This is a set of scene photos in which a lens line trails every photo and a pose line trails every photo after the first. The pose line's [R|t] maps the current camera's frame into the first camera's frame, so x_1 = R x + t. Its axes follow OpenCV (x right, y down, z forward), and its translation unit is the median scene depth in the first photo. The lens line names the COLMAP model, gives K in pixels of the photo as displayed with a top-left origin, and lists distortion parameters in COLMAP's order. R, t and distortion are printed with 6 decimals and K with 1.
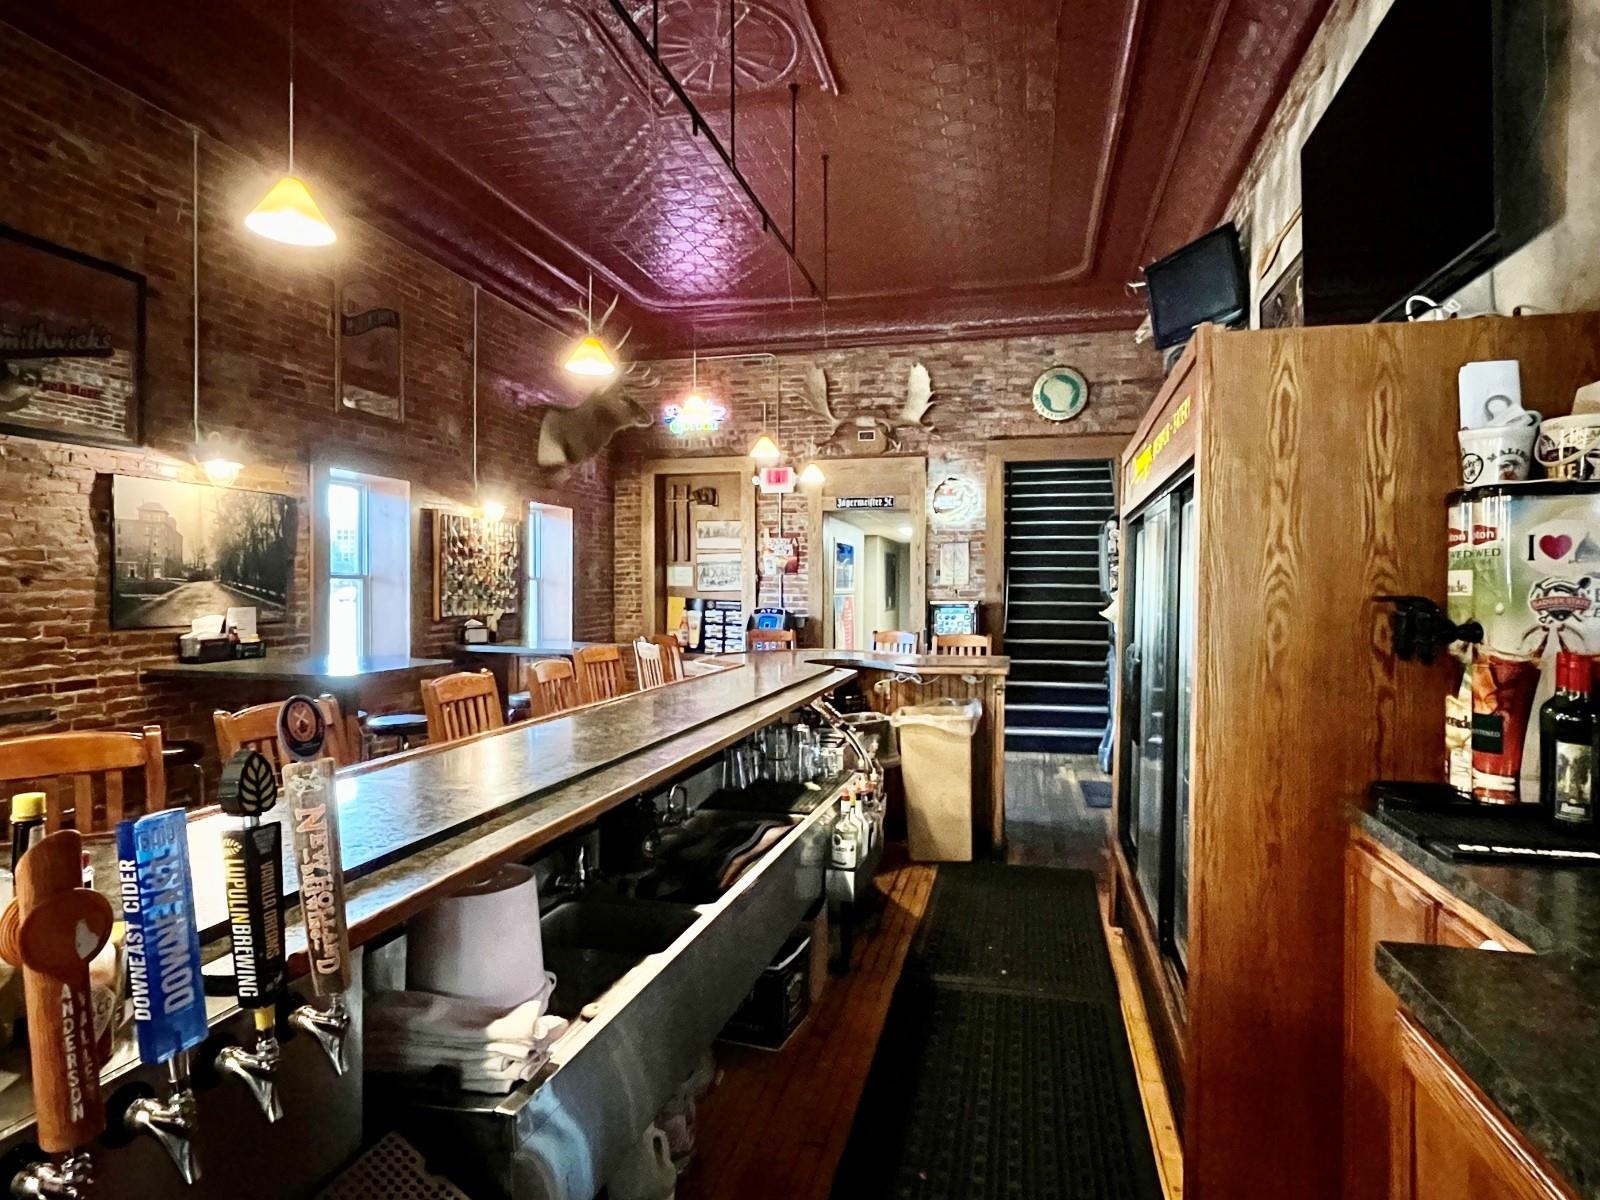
lens RADIAL K [[909.1, 0, 796.7], [0, 909.1, 595.8], [0, 0, 1]] dist [-0.006905, -0.003366]
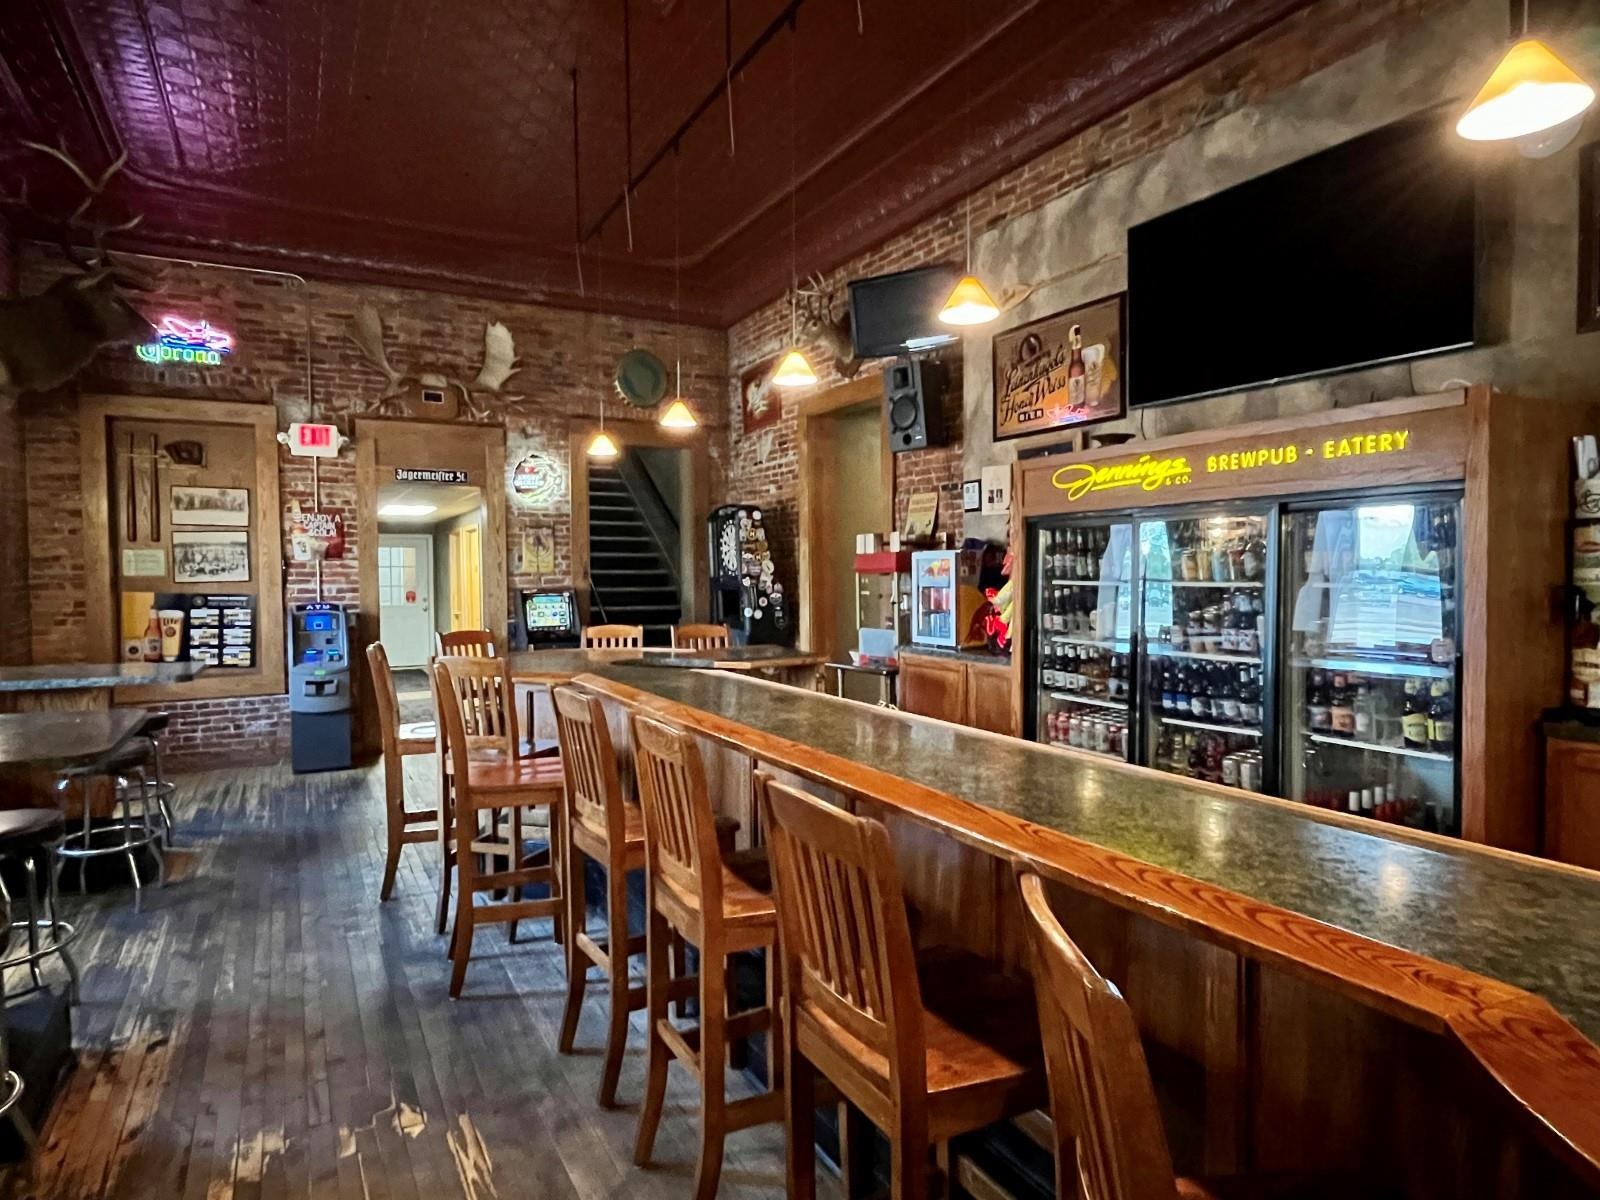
lens RADIAL K [[909.1, 0, 786.4], [0, 909.1, 598.5], [0, 0, 1]] dist [-0.006905, -0.003366]
pose [[0.735013, -0.027892, 0.677479, -0.258681], [0.012354, 0.999539, 0.027749, -0.007202], [-0.677940, -0.012026, 0.735019, 0.148301]]
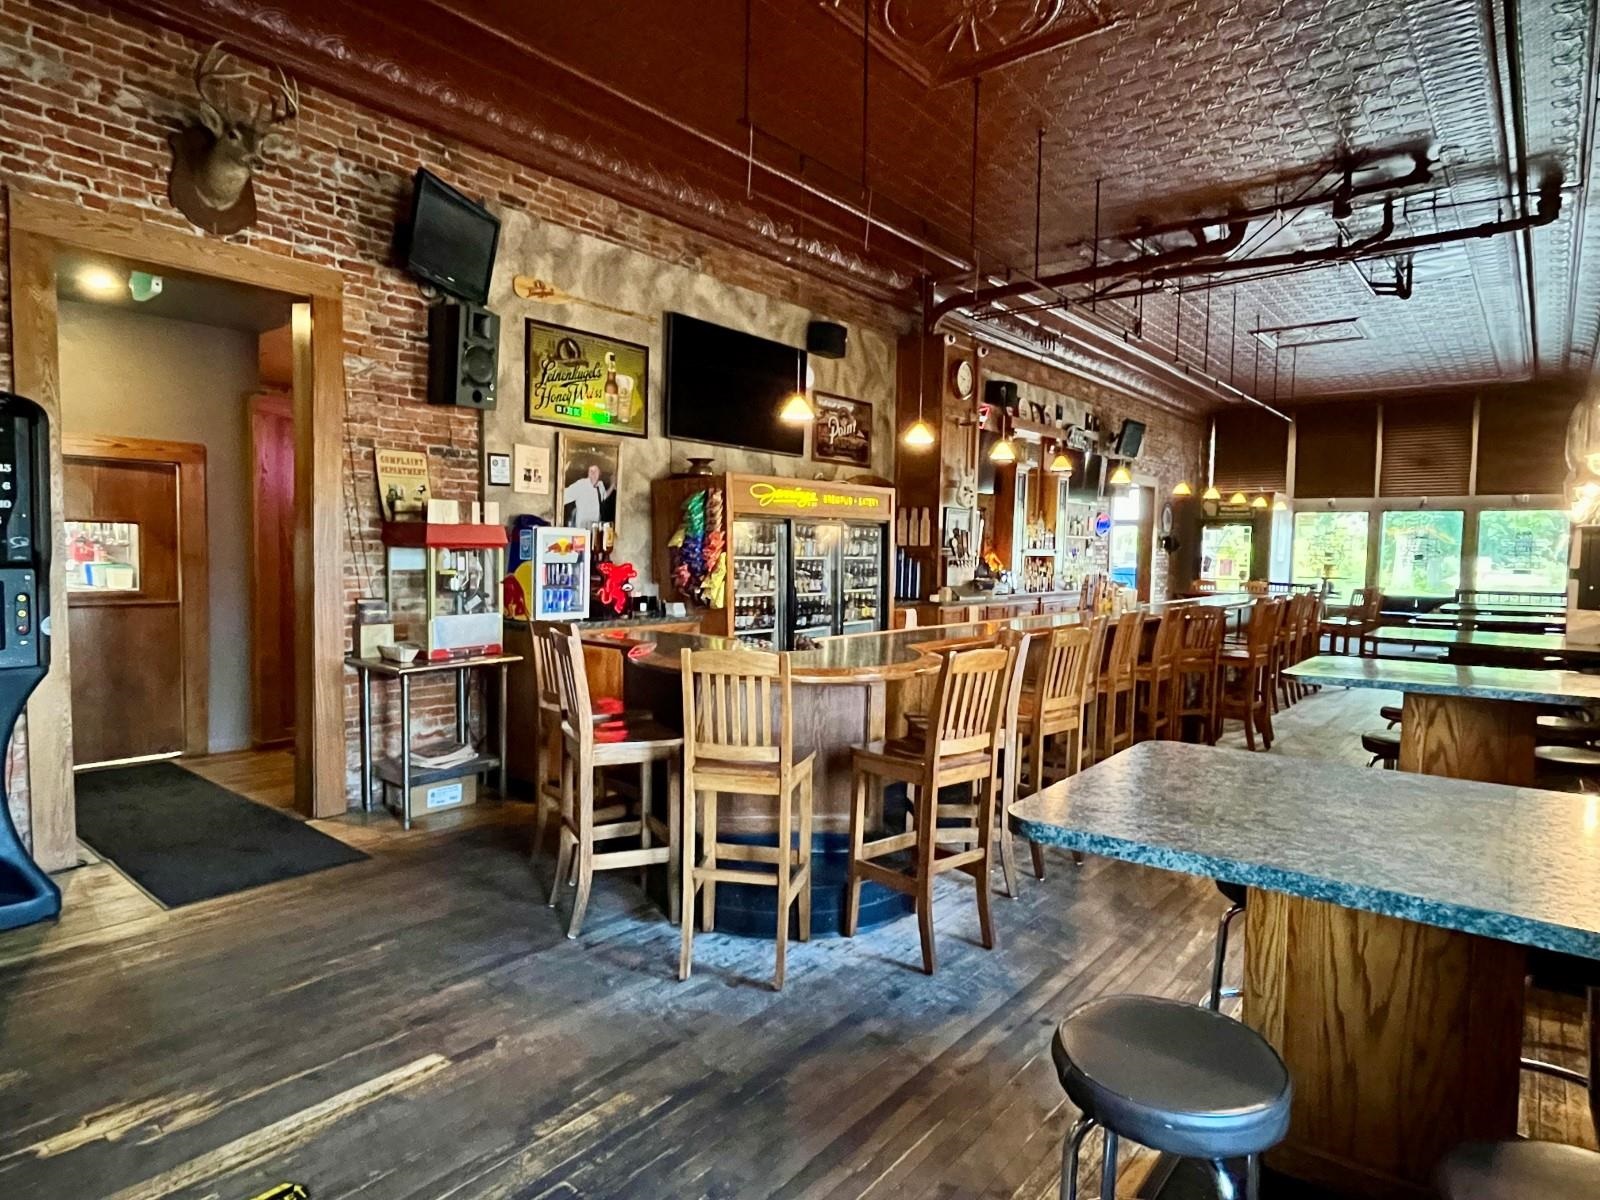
lens RADIAL K [[909.1, 0, 801.0], [0, 909.1, 598.9], [0, 0, 1]] dist [-0.006905, -0.003366]
pose [[-0.907939, -0.042045, 0.416989, -0.181610], [-0.016707, 0.997795, 0.064230, -0.014746], [-0.418770, 0.051350, -0.906639, 0.997040]]
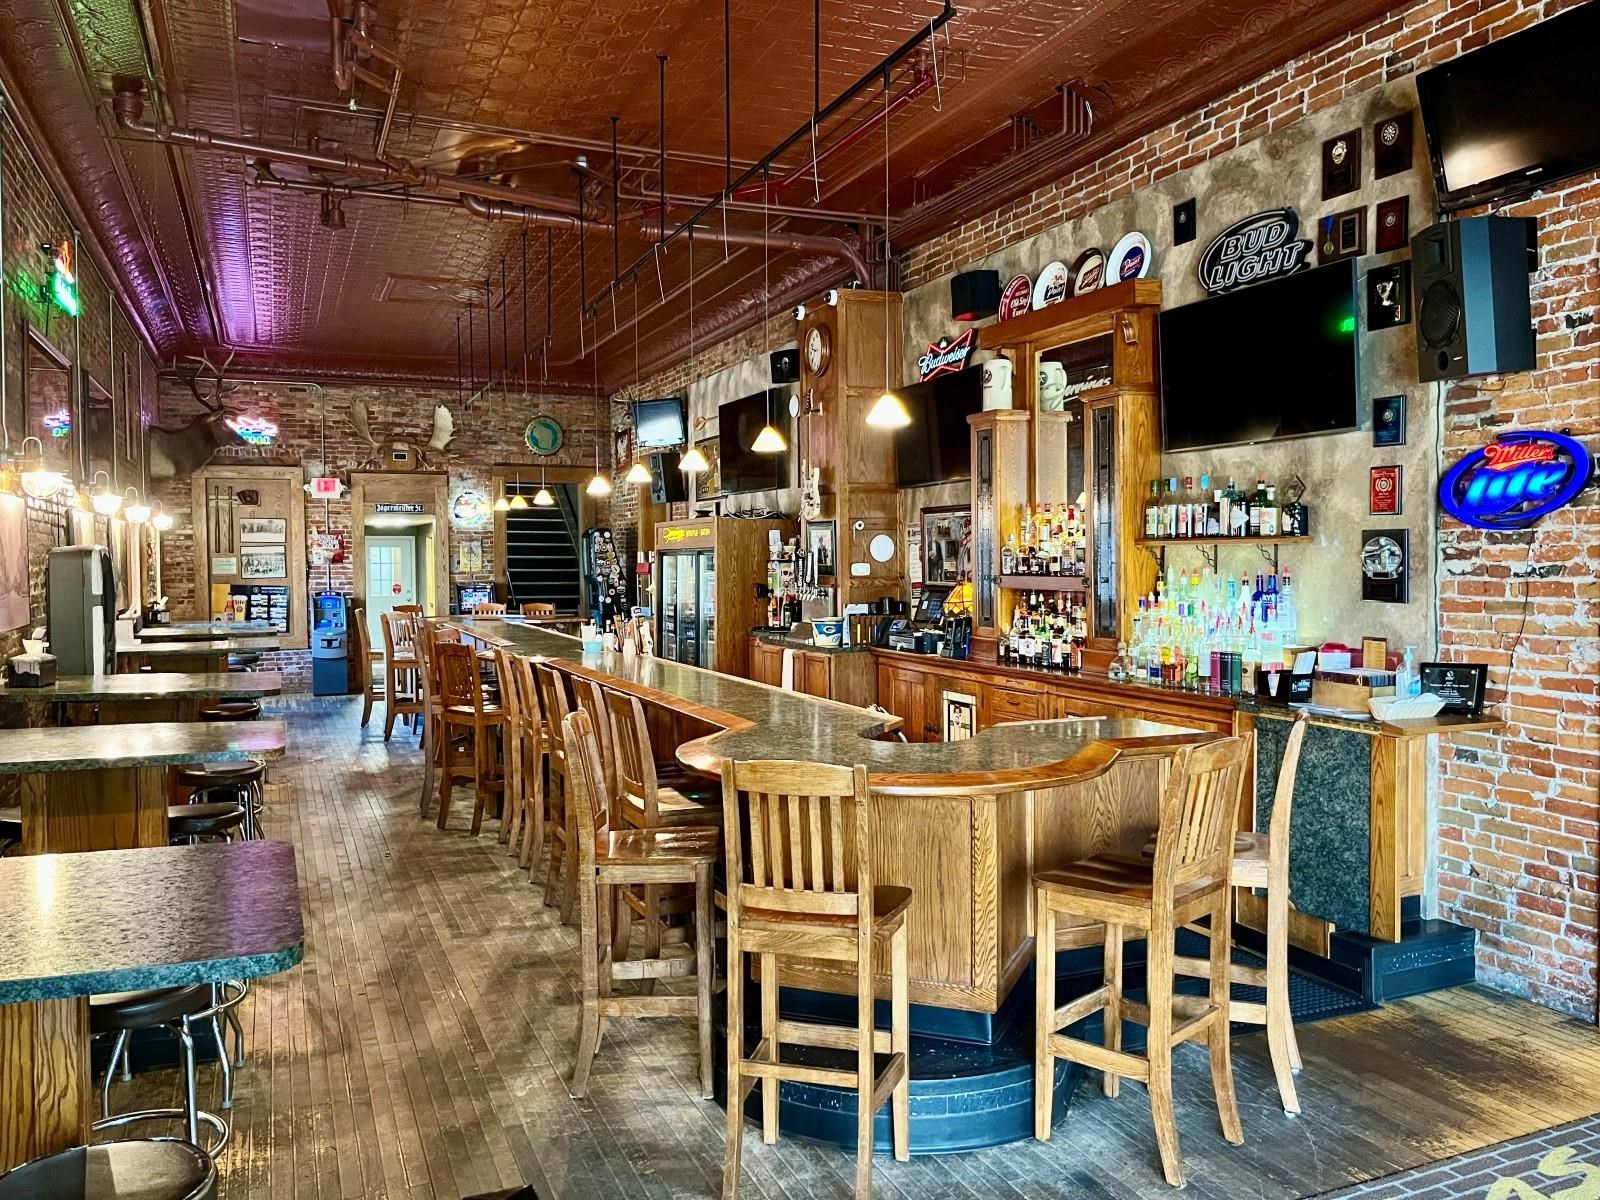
lens RADIAL K [[1248.2, 0, 806.1], [0, 1248.2, 605.2], [0, 0, 1]] dist [0.004641, -0.022757]
pose [[0.794245, -0.029229, 0.606894, -0.544310], [0.010777, 0.999363, 0.034028, -0.018796], [-0.607502, -0.020486, 0.794054, -0.759864]]
